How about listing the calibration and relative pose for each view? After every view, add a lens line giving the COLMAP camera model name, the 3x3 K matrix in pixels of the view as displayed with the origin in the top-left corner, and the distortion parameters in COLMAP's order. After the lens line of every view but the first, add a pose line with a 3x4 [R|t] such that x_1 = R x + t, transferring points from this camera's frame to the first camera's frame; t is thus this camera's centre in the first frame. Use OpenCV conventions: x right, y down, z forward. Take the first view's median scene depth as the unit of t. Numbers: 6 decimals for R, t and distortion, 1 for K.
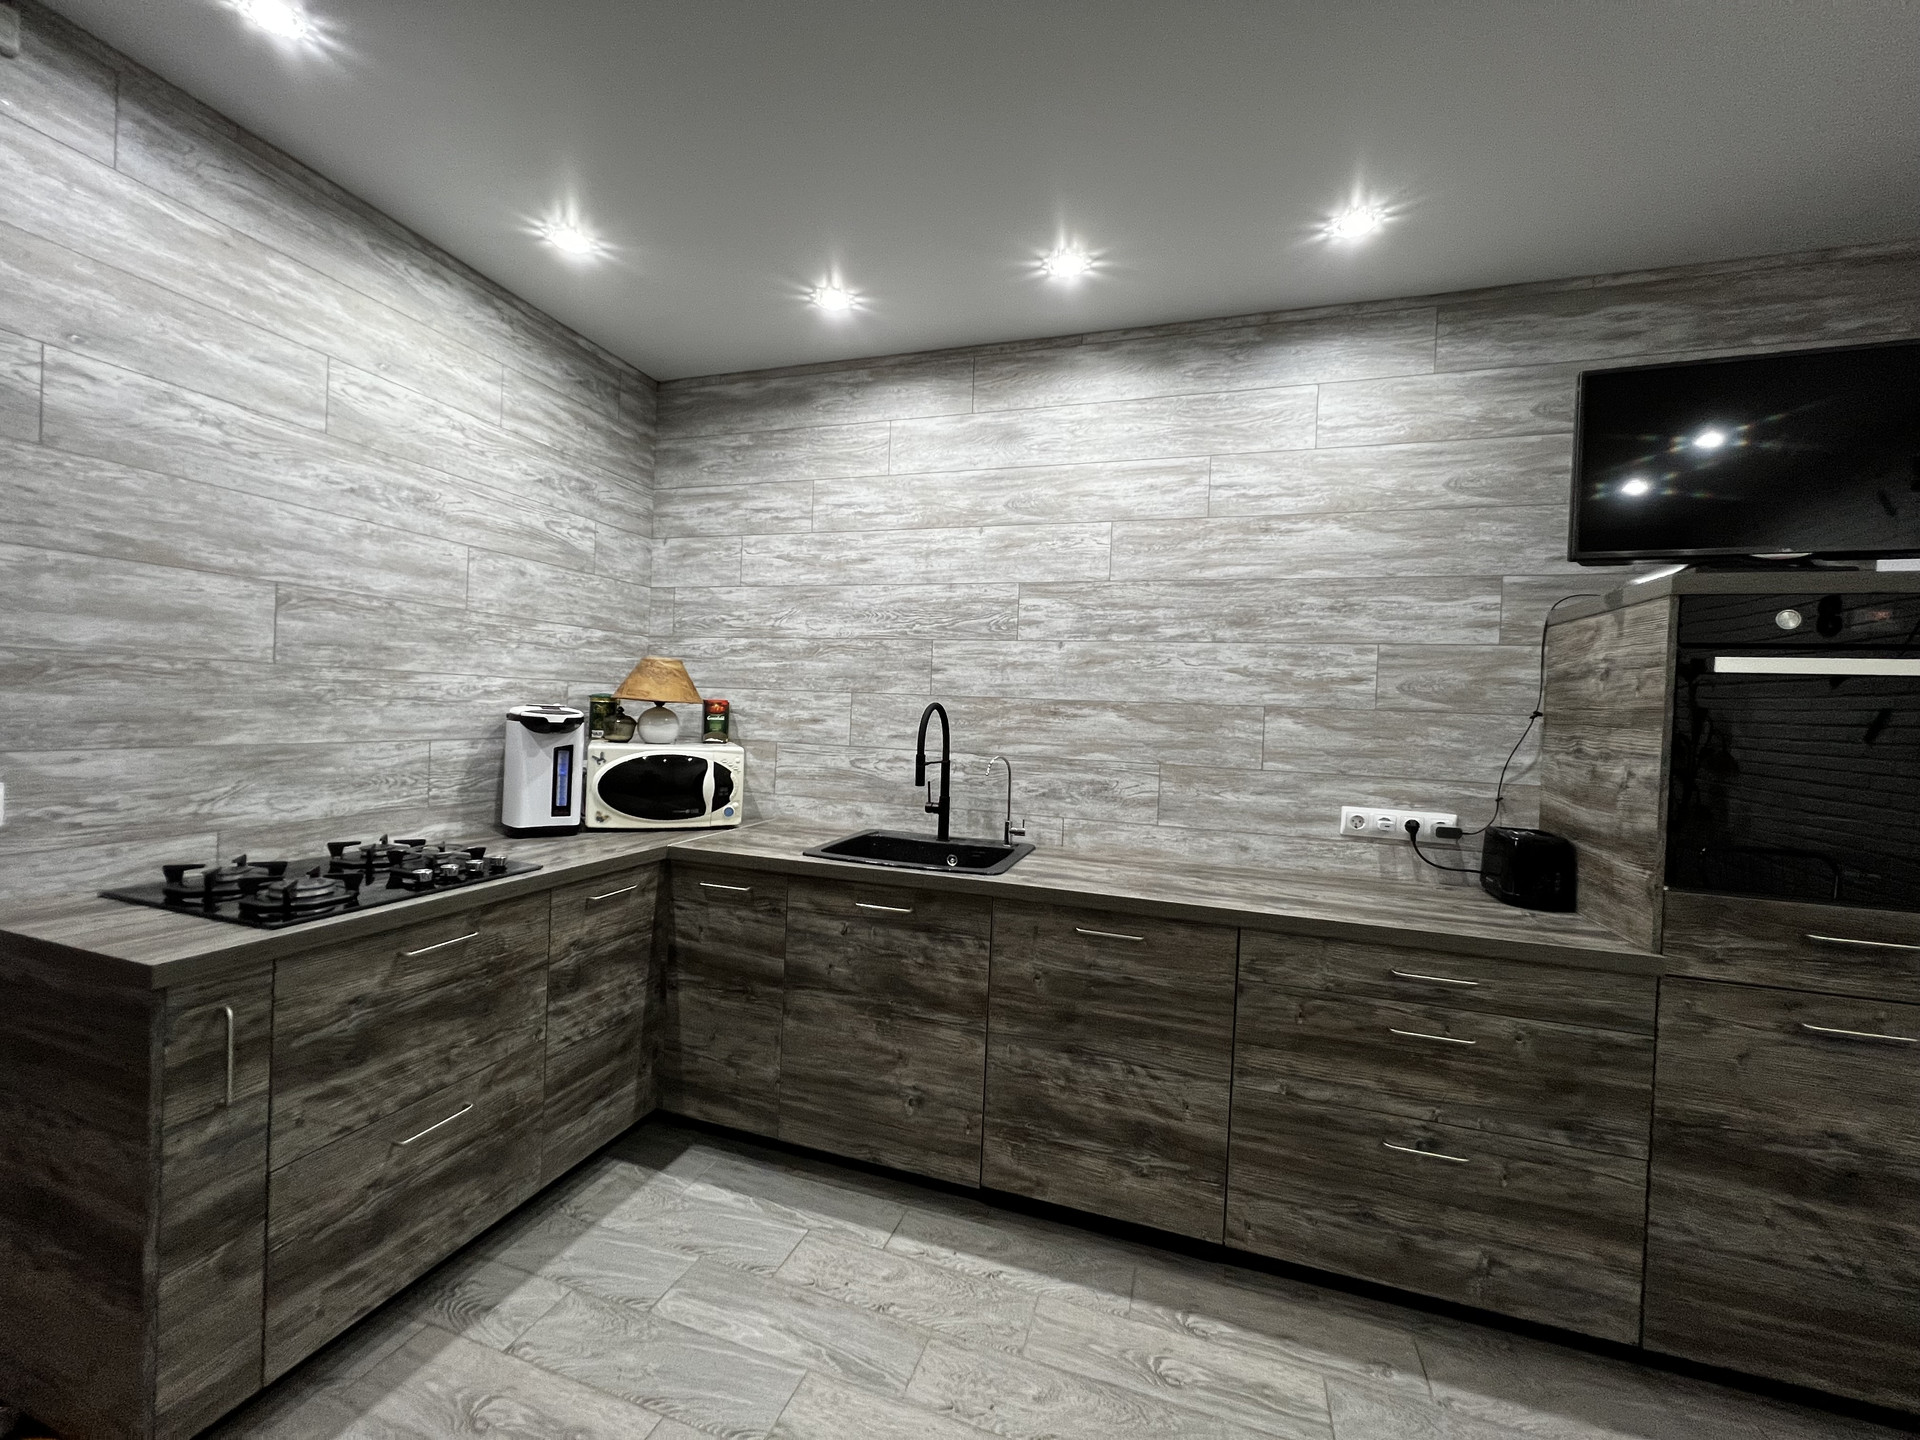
lens RADIAL K [[771.6, 0, 954.0], [0, 771.6, 716.5], [0, 0, 1]] dist [-0.002799, 0.001463]
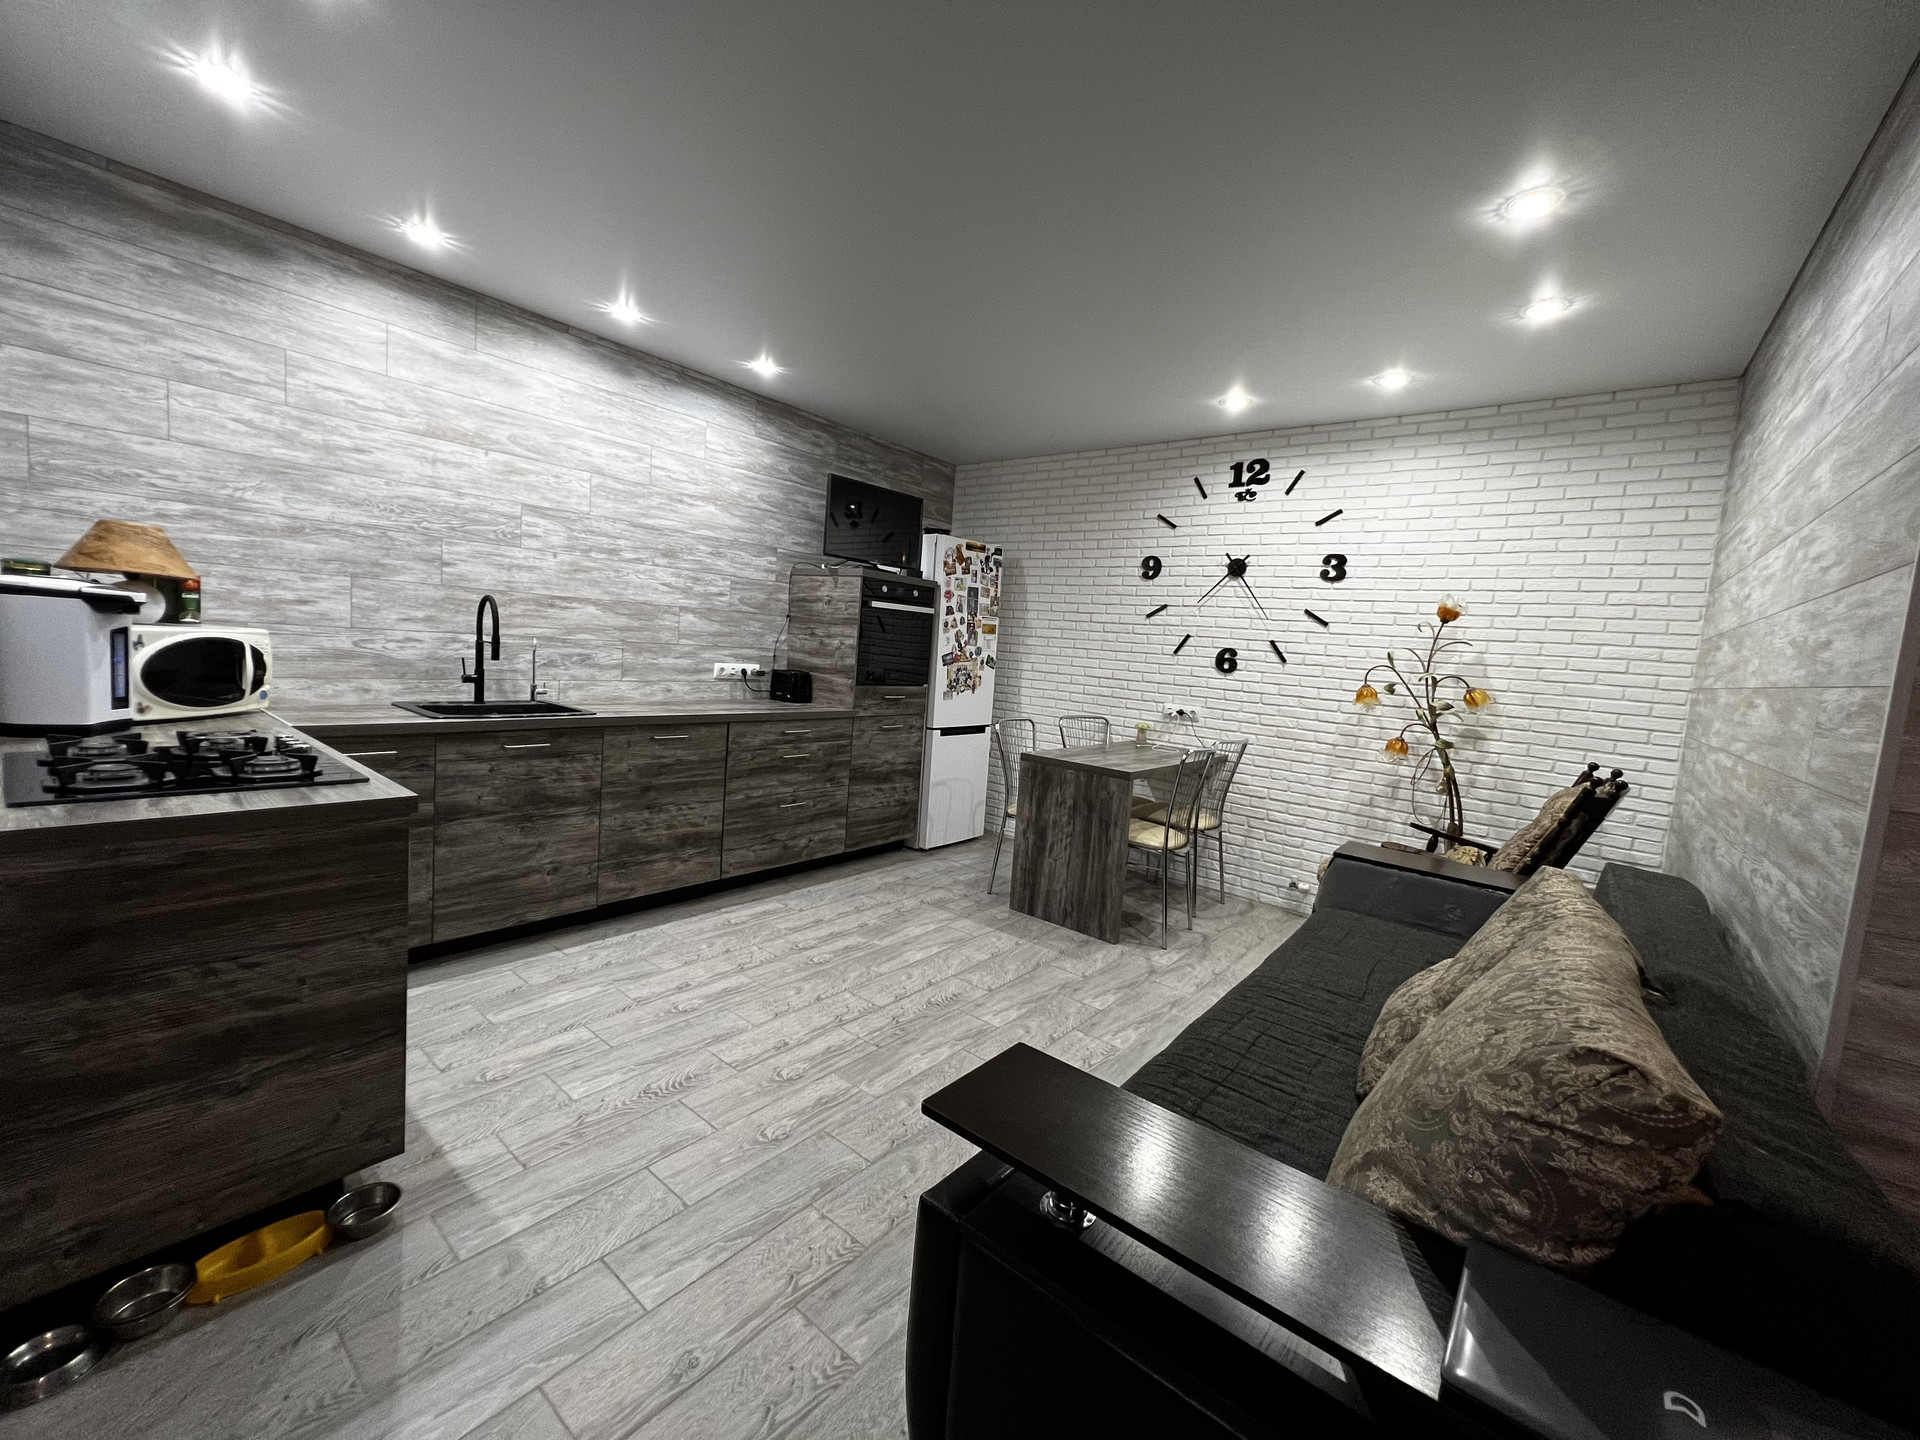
lens RADIAL K [[771.6, 0, 955.4], [0, 771.6, 717.1], [0, 0, 1]] dist [-0.002799, 0.001463]
pose [[0.357588, -0.102388, 0.928250, -1.038182], [-0.051984, 0.990248, 0.129252, -0.025067], [-0.932432, -0.094473, 0.348778, -0.199311]]
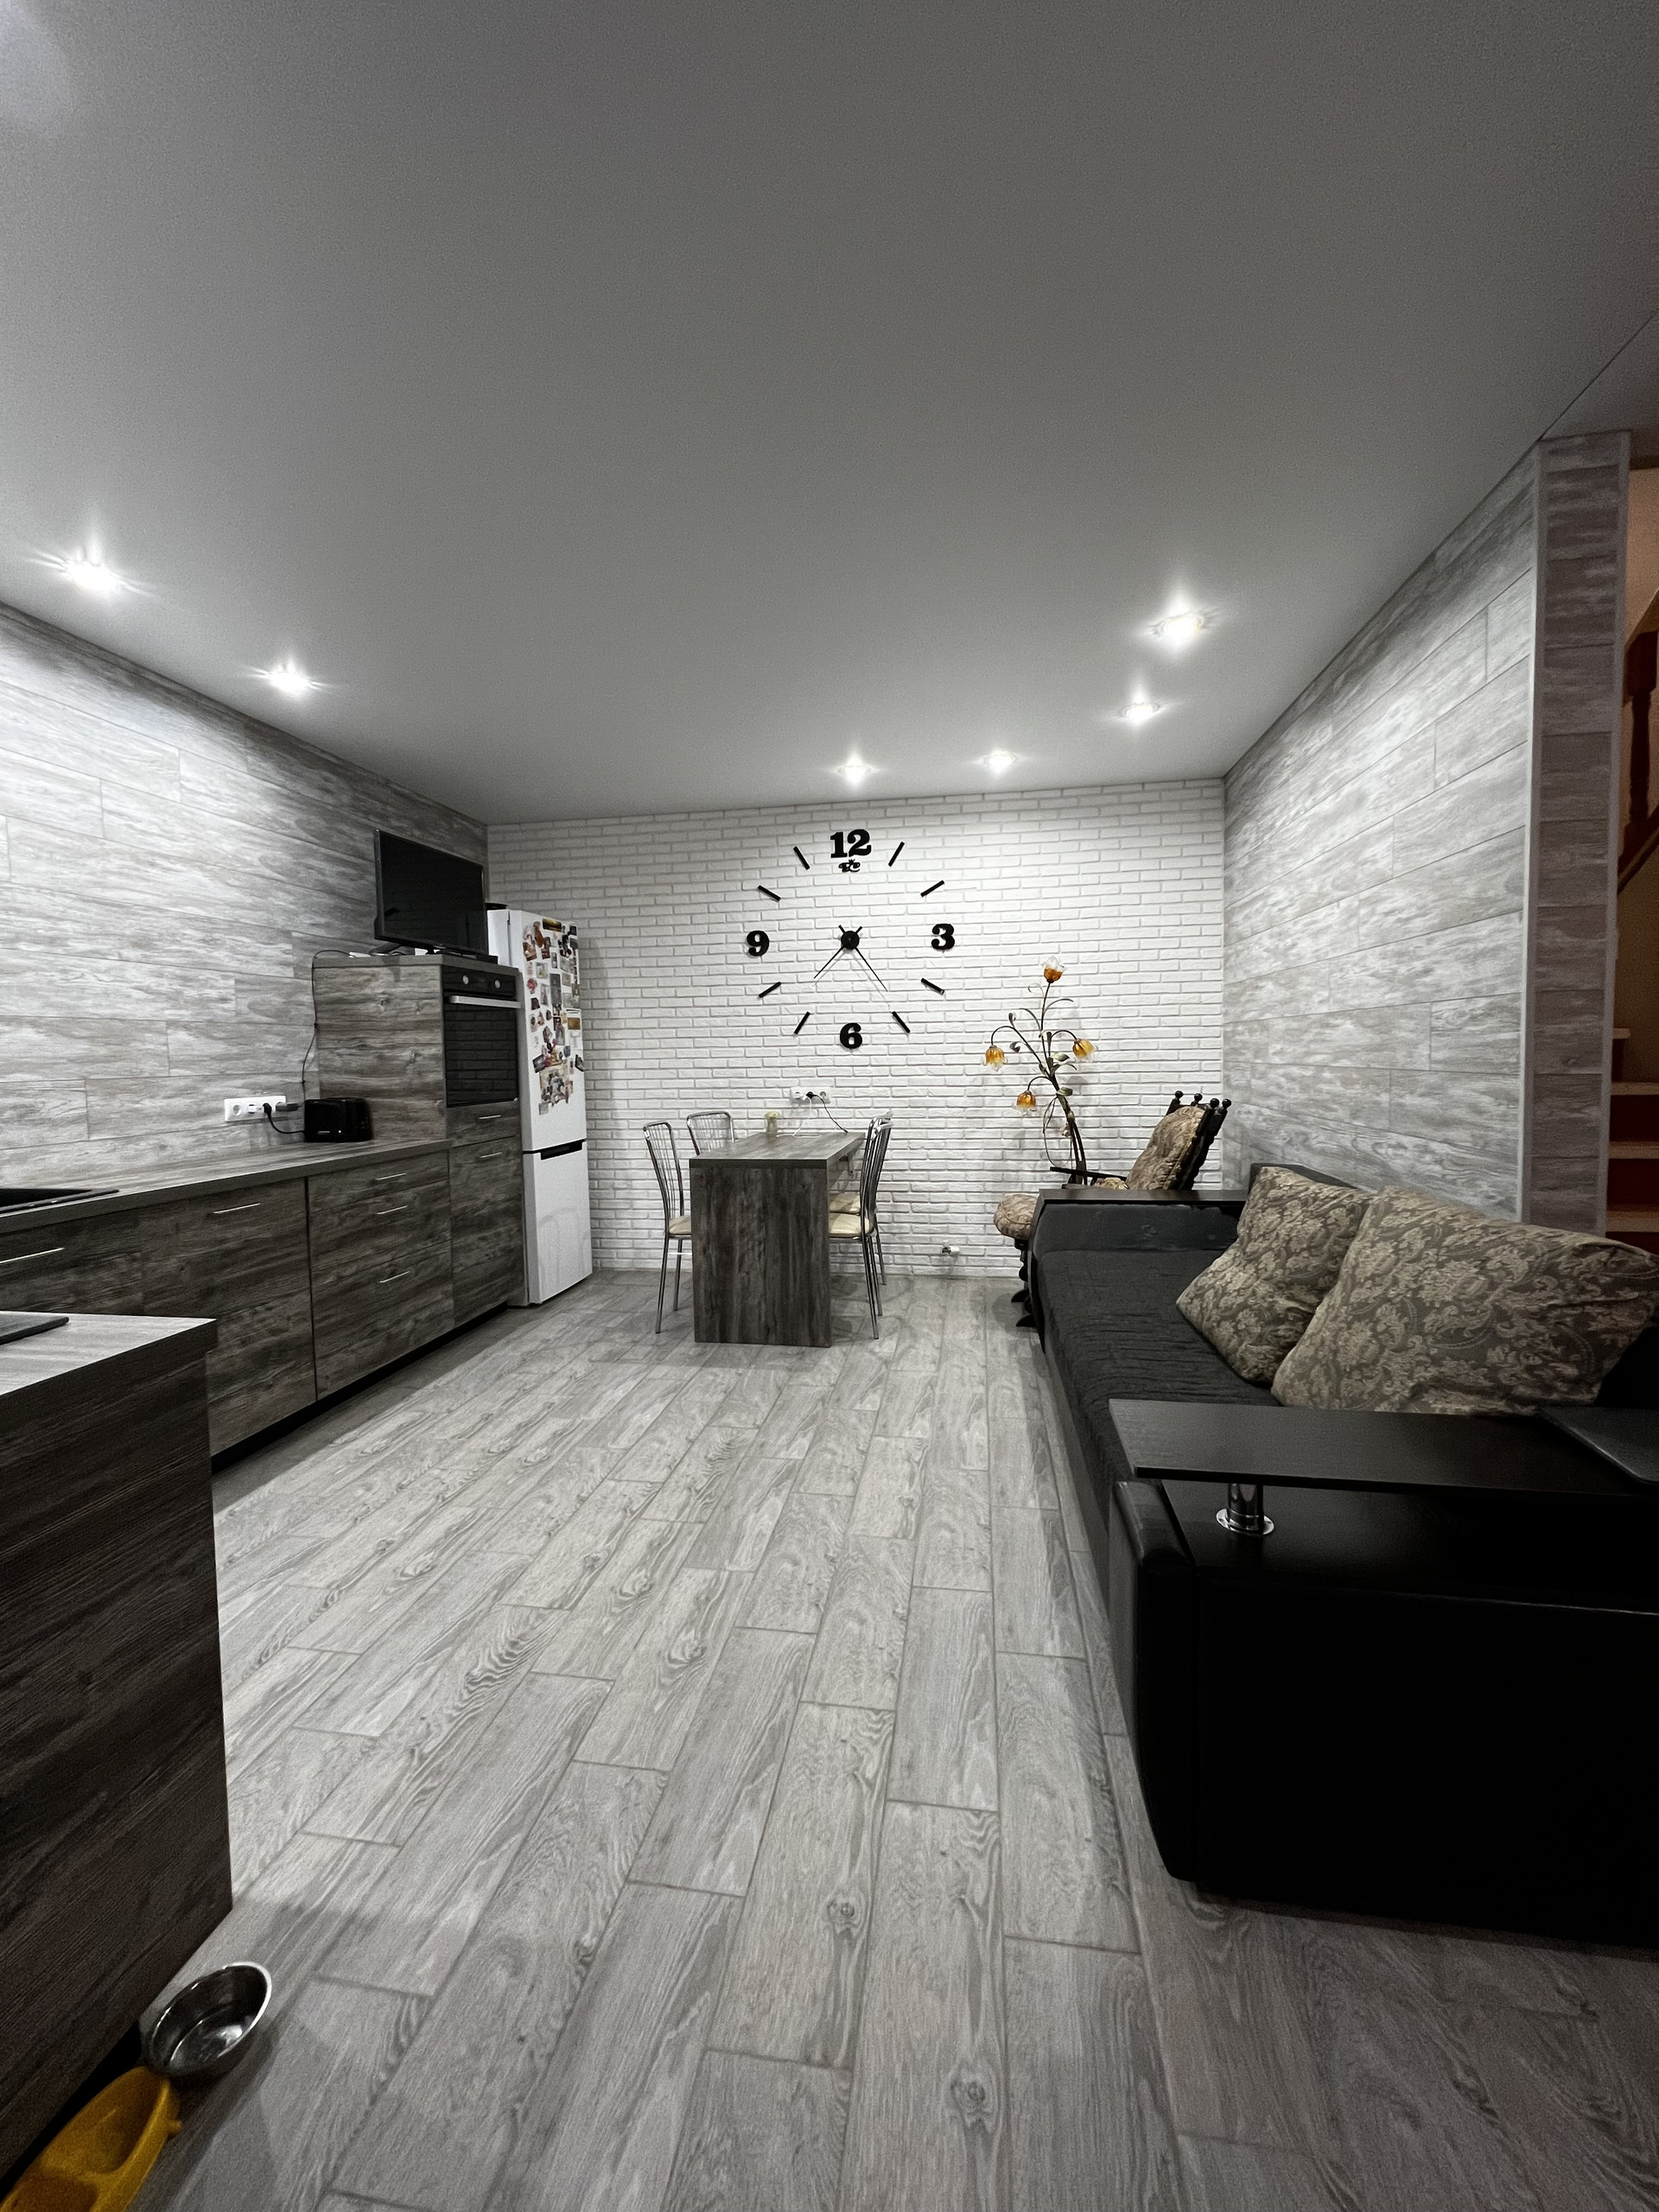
lens RADIAL K [[888.9, 0, 833.0], [0, 888.9, 1100.5], [0, 0, 1]] dist [-0.002799, 0.001463]
pose [[-0.158931, -0.091517, 0.983039, -1.111326], [0.020240, 0.995183, 0.095920, -0.002312], [-0.987082, 0.035141, -0.156313, 0.243304]]
